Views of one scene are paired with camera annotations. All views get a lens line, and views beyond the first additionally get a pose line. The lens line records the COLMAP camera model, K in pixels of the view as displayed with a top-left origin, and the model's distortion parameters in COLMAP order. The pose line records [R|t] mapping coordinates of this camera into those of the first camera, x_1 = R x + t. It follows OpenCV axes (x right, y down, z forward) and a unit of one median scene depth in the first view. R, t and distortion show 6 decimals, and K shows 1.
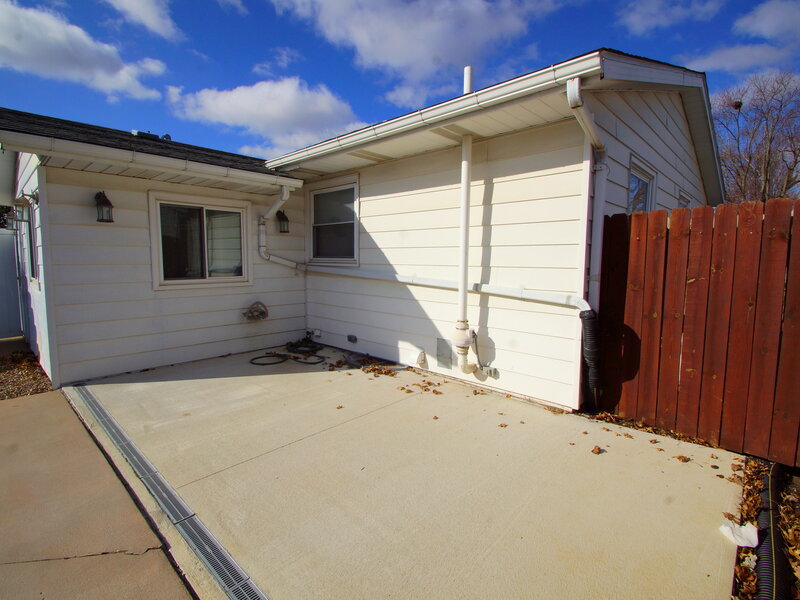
lens RADIAL K [[399.3, 0, 400.9], [0, 399.3, 297.9], [0, 0, 1]] dist [-0.019820, -0.003932]
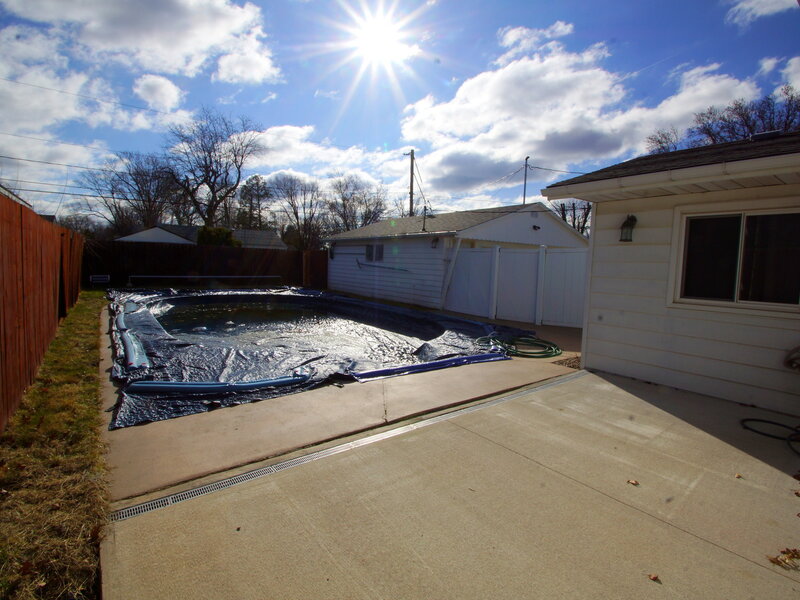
lens RADIAL K [[399.3, 0, 401.9], [0, 399.3, 295.7], [0, 0, 1]] dist [-0.019820, -0.003932]
pose [[-0.197791, 0.066240, -0.978004, 0.506886], [-0.132839, 0.986699, 0.093694, -0.055272], [0.971202, 0.148449, -0.186361, 0.586821]]
